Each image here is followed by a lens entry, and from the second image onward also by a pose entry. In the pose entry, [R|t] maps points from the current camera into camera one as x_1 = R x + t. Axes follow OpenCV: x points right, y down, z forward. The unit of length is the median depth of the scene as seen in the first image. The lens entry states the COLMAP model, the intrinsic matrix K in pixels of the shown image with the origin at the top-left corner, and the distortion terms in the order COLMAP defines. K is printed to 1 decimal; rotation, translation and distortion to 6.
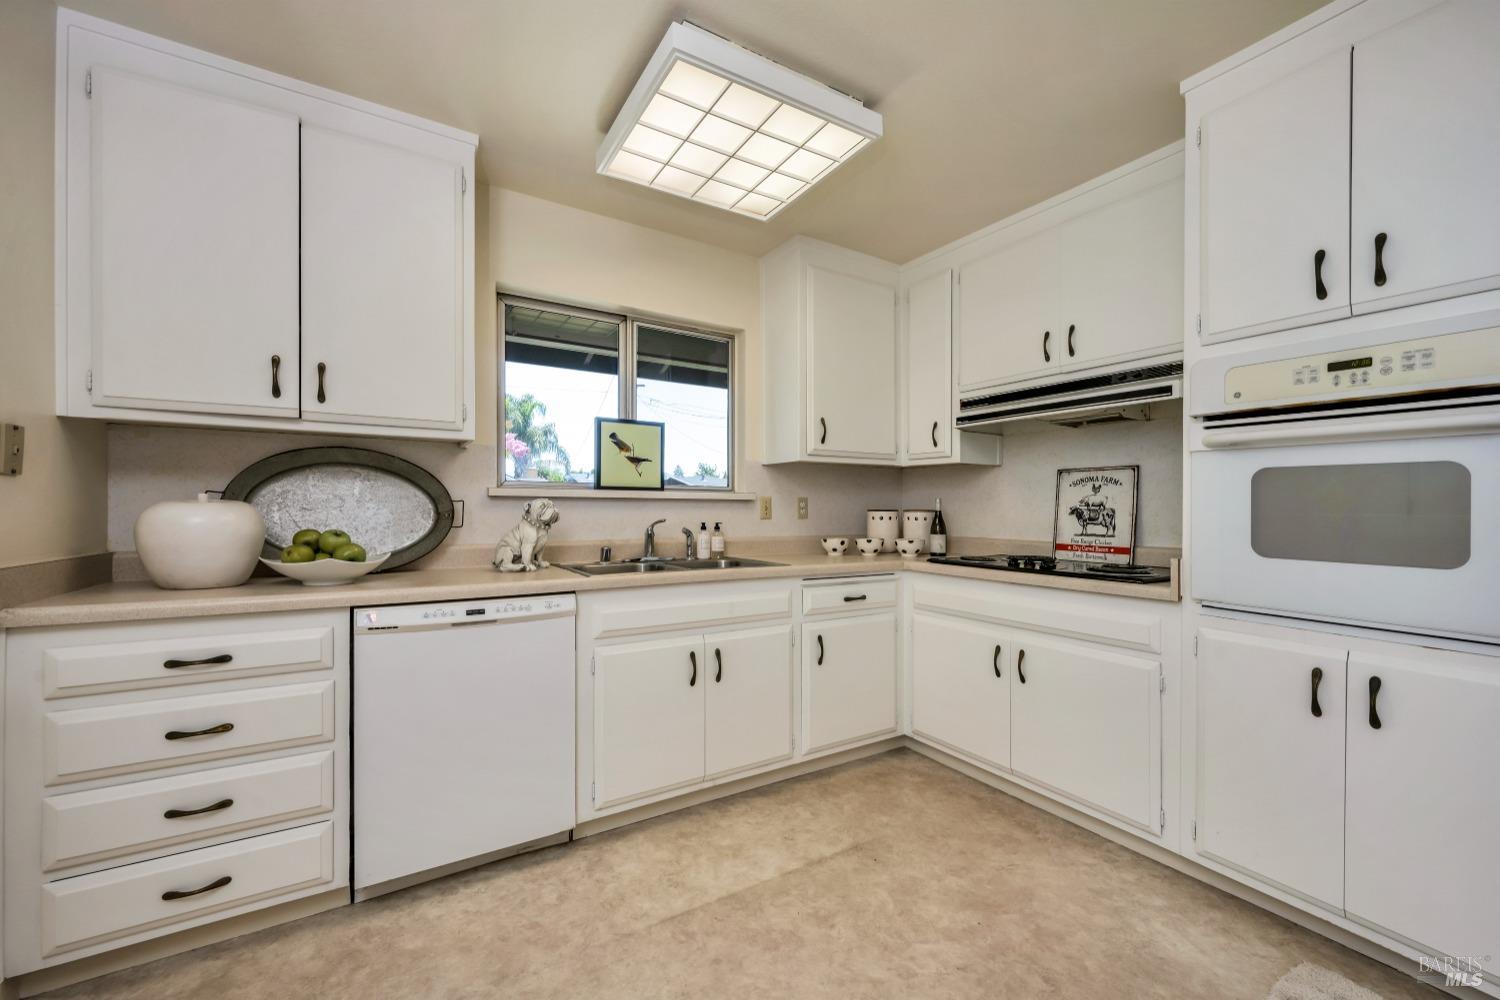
lens RADIAL K [[597.7, 0, 750.0], [0, 597.7, 500.0], [0, 0, 1]] dist [-0.000013, 0.000132]
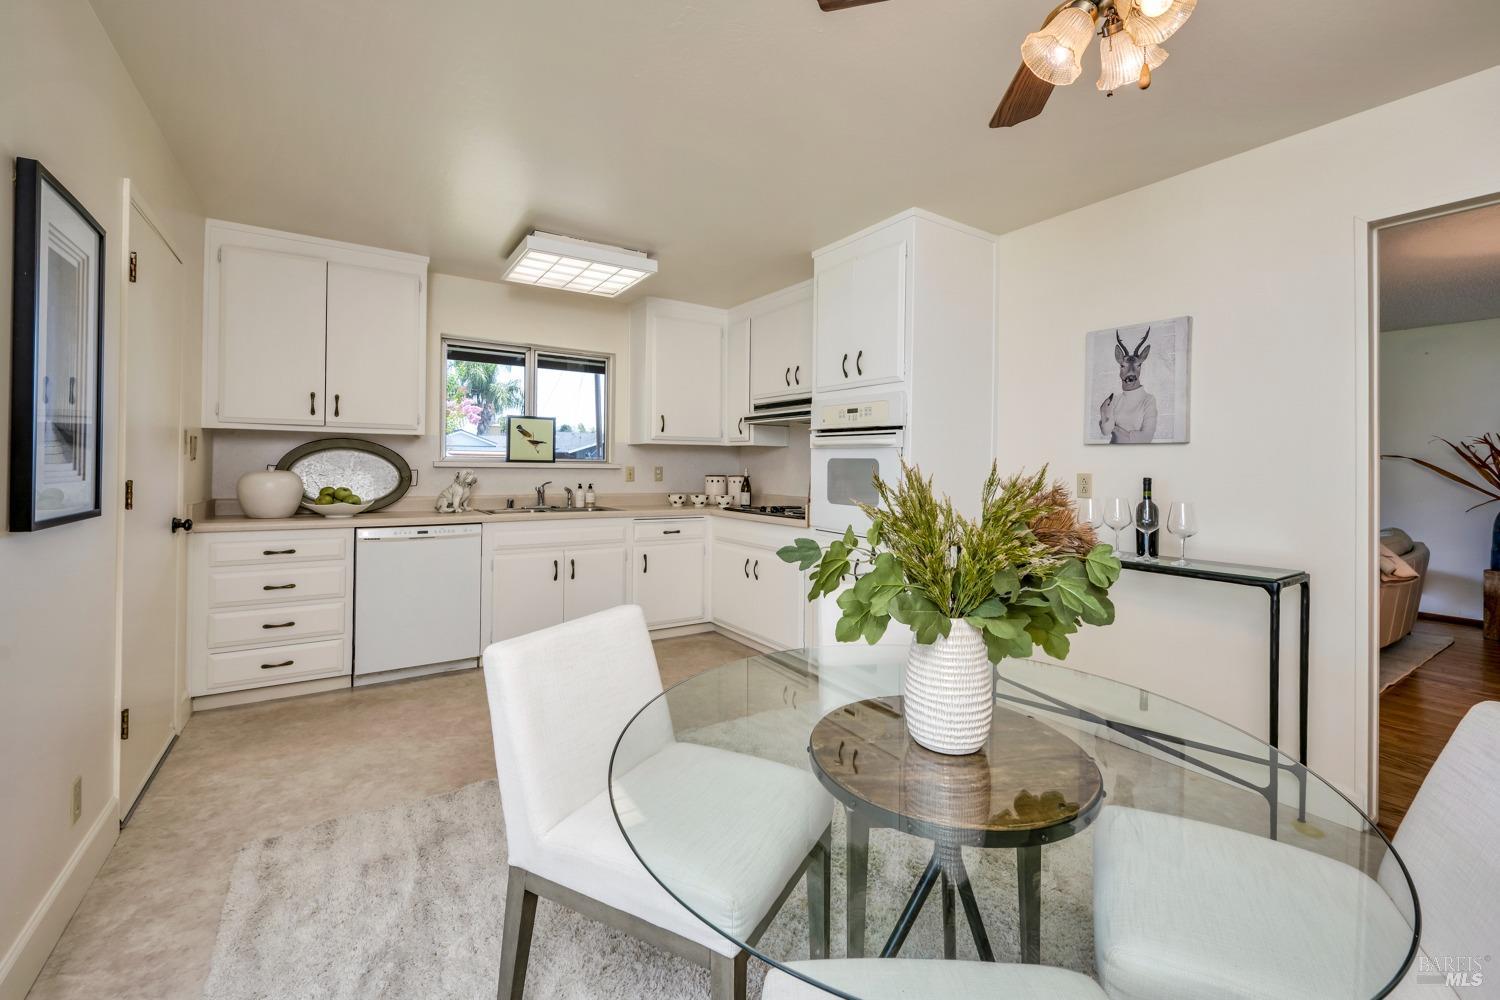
lens RADIAL K [[603.4, 0, 757.4], [0, 603.4, 451.4], [0, 0, 1]] dist [0.000575, 0.000009]
pose [[0.998230, 0.008436, 0.058875, 0.361286], [-0.007696, 0.999889, -0.012779, -0.036212], [-0.058977, 0.012304, 0.998184, -0.724176]]
